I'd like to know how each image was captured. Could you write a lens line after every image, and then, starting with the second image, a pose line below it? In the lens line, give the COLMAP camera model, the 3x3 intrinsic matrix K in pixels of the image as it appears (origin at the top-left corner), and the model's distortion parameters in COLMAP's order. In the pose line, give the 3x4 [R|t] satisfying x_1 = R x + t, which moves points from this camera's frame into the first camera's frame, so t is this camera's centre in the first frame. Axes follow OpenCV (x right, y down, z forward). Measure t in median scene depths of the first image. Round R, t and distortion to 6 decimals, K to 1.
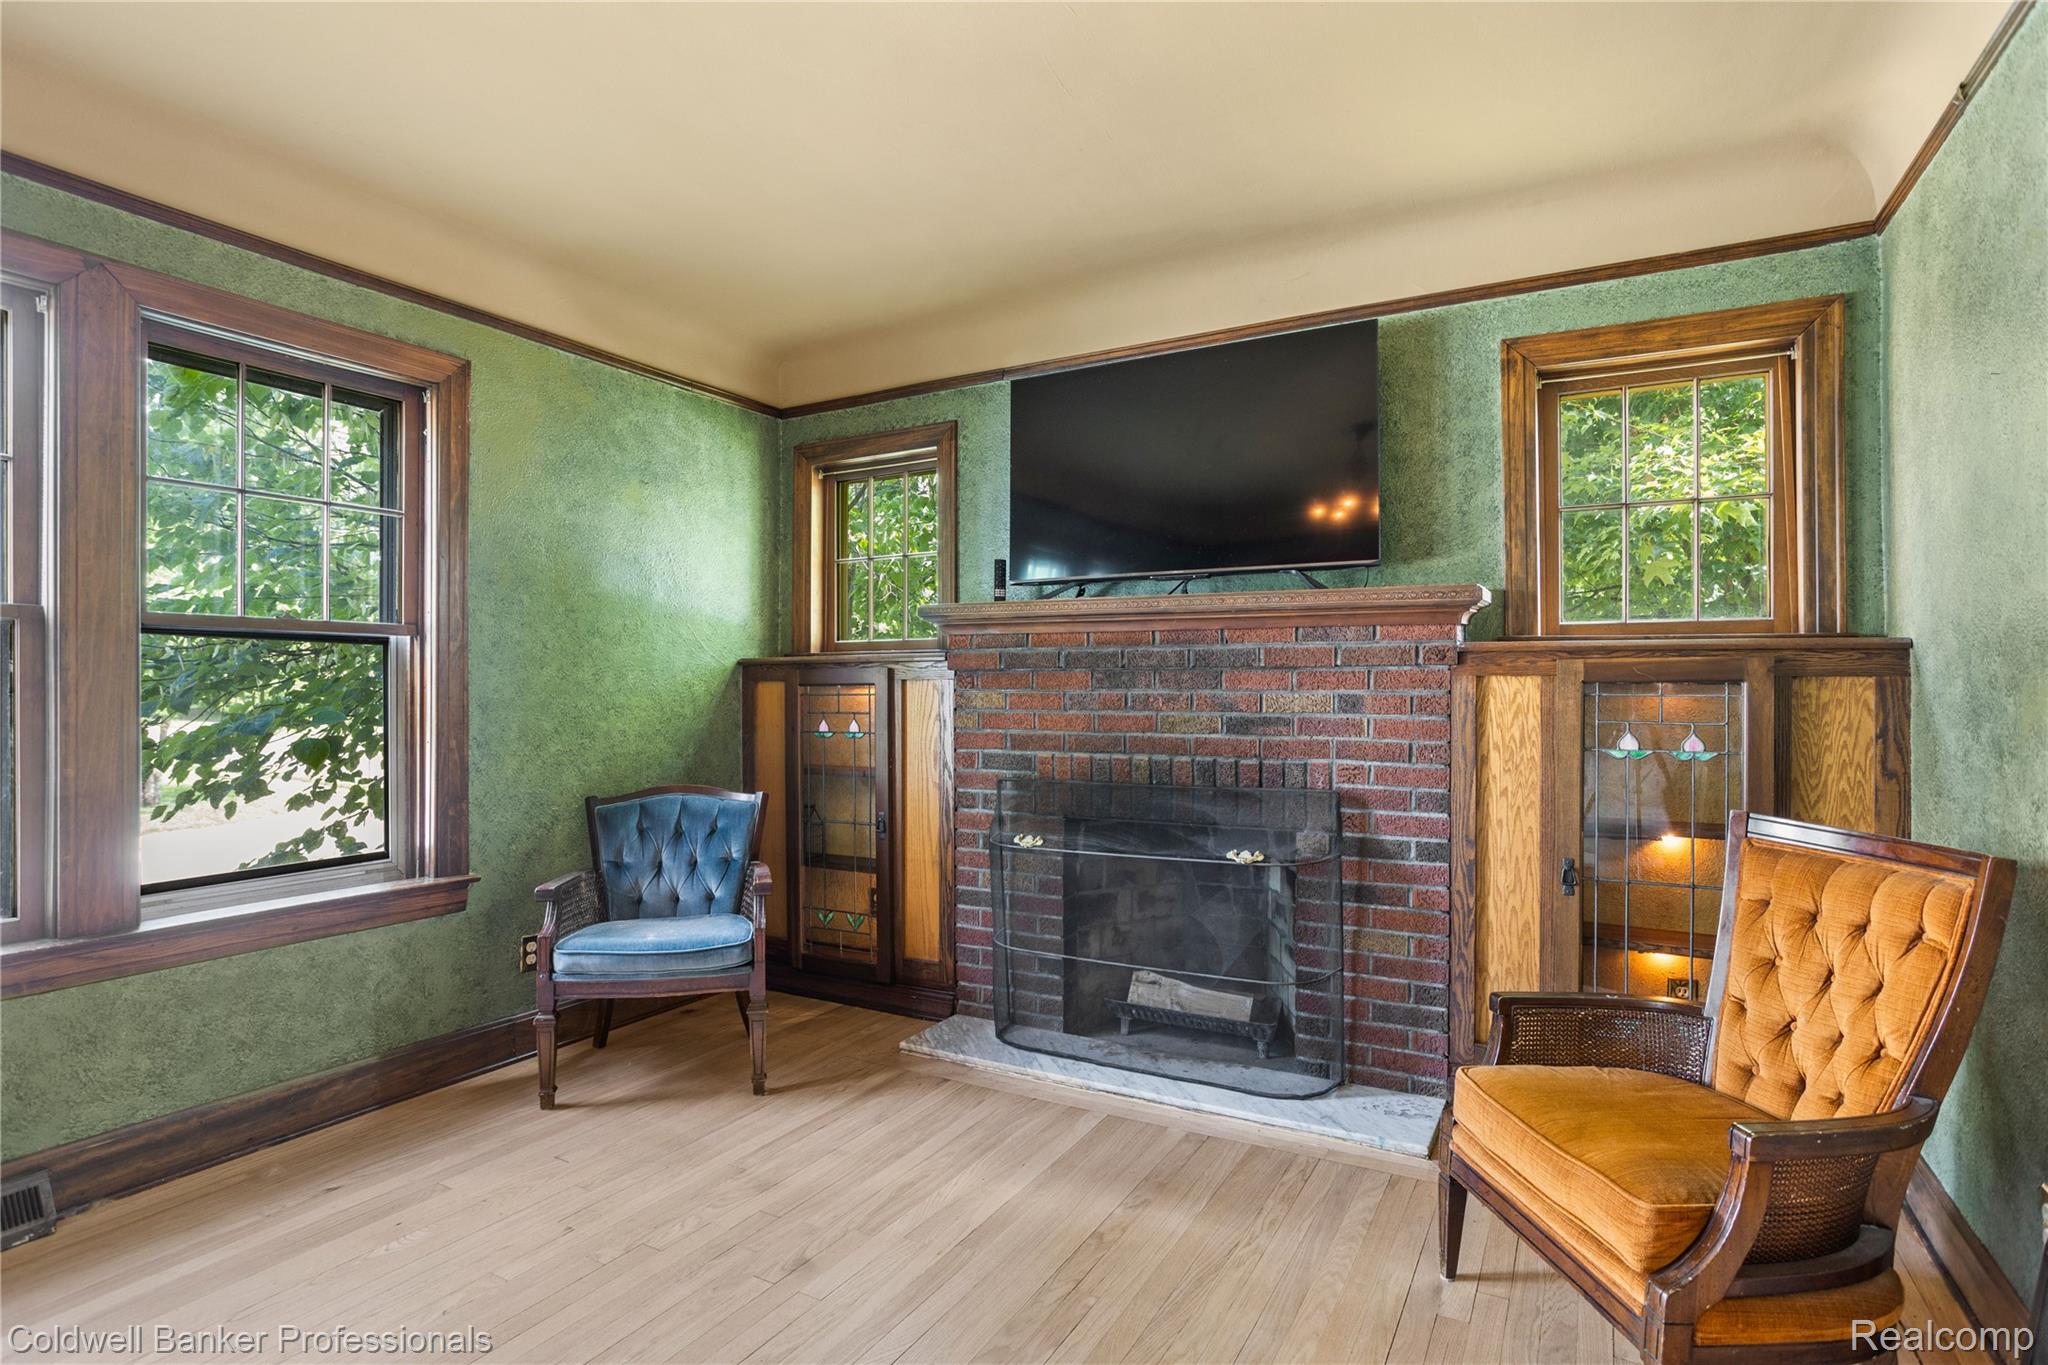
lens RADIAL K [[1046.2, 0, 1019.1], [0, 1046.2, 696.2], [0, 0, 1]] dist [-0.054907, 0.033825]
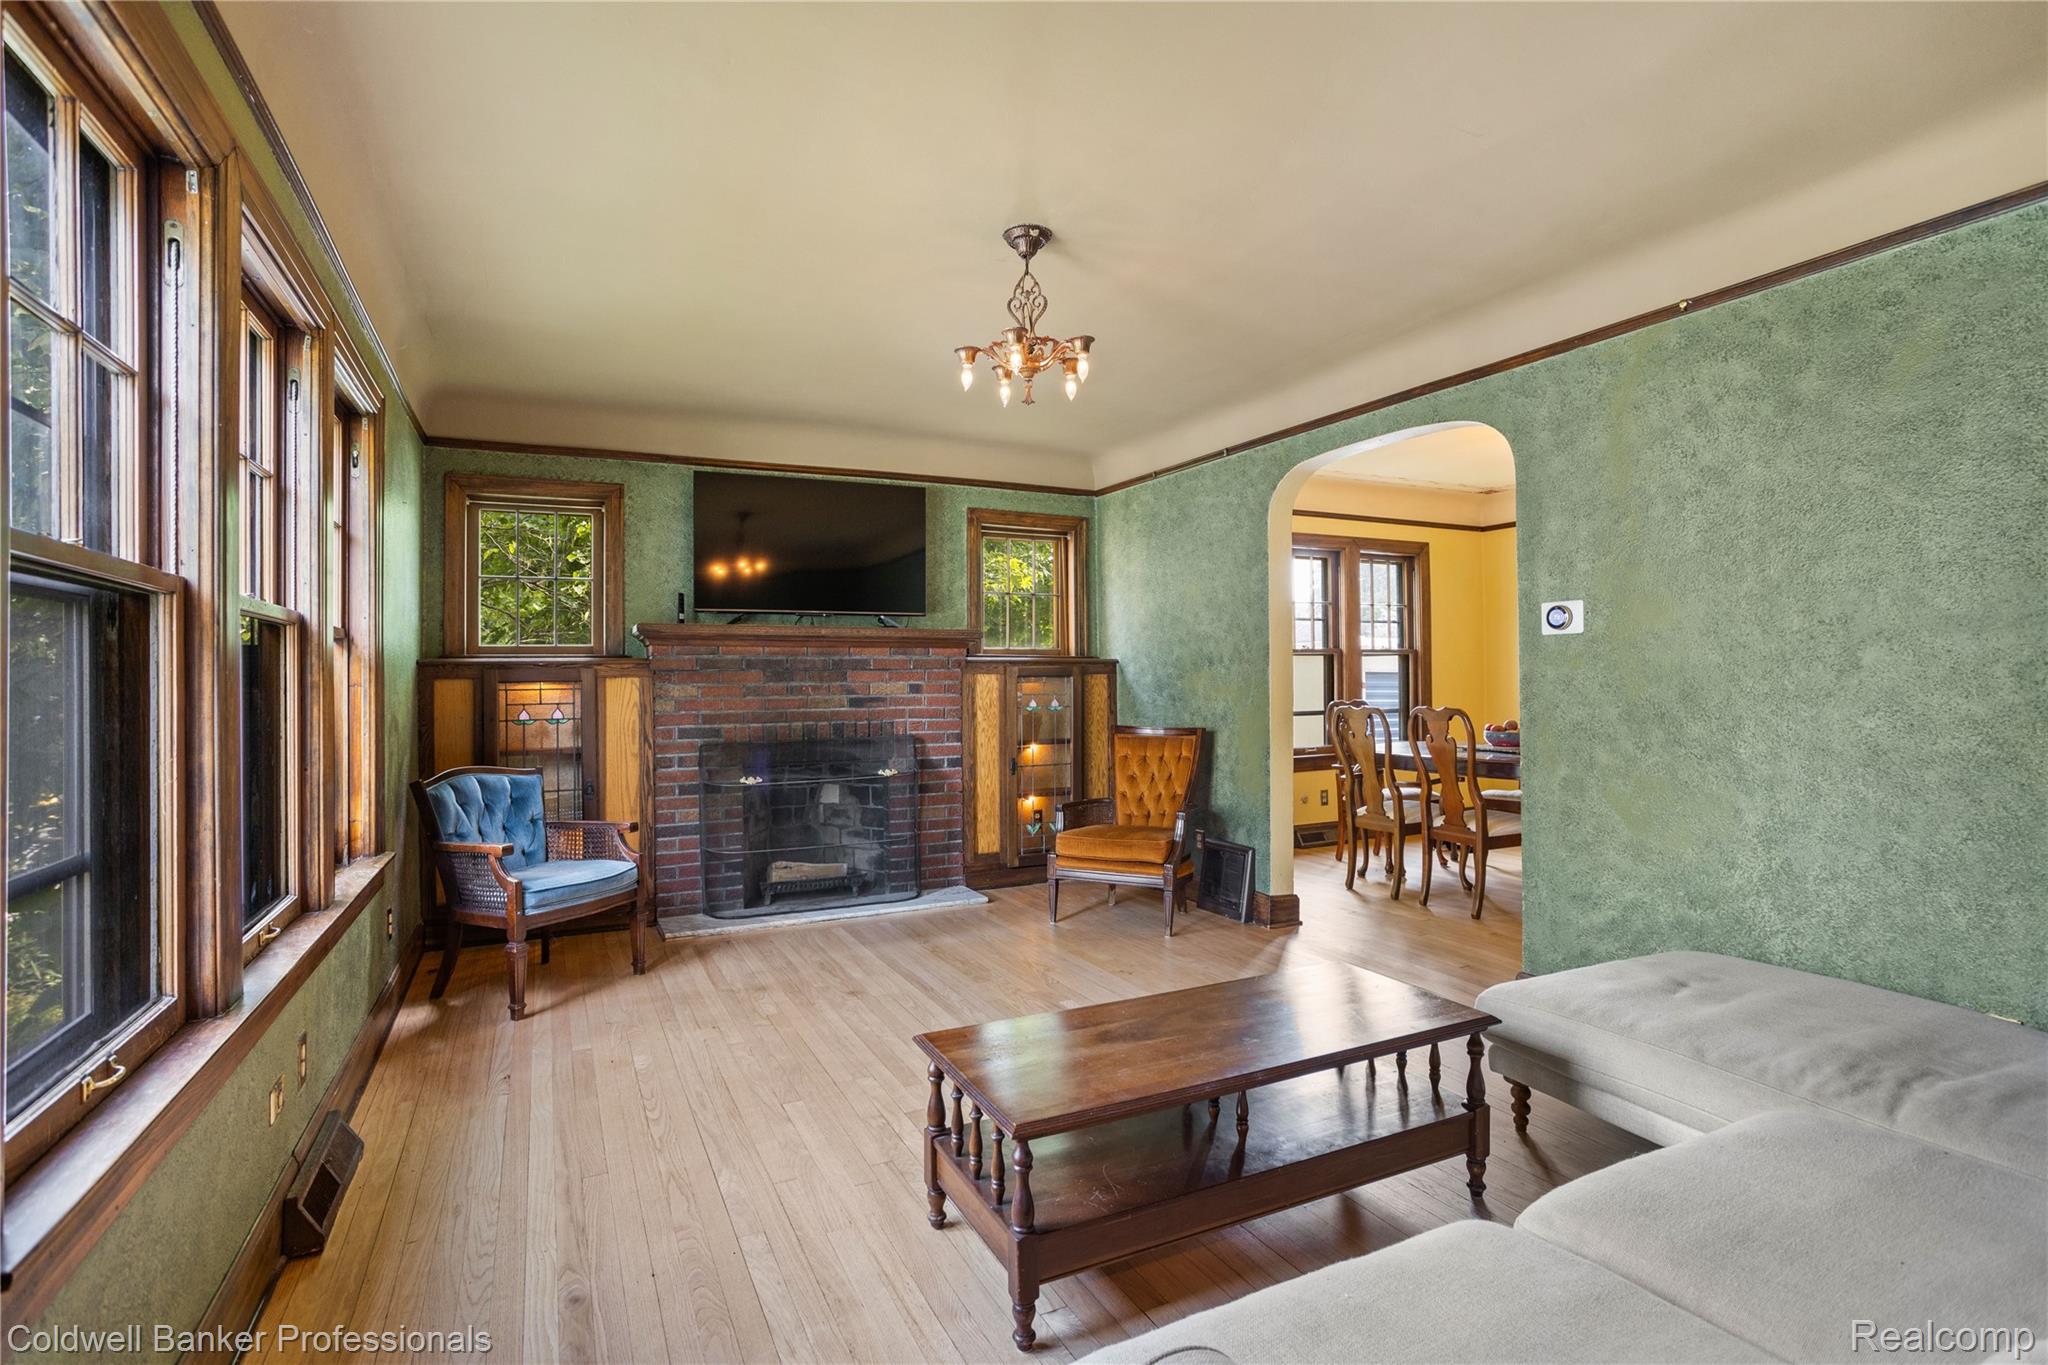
lens RADIAL K [[990.5, 0, 1024.0], [0, 990.5, 682.5], [0, 0, 1]] dist [0.001650, 0.000514]
pose [[0.573118, -0.008296, 0.819431, -1.050758], [0.016114, 0.999870, -0.001147, 0.001247], [-0.819315, 0.013862, 0.573177, -0.195488]]
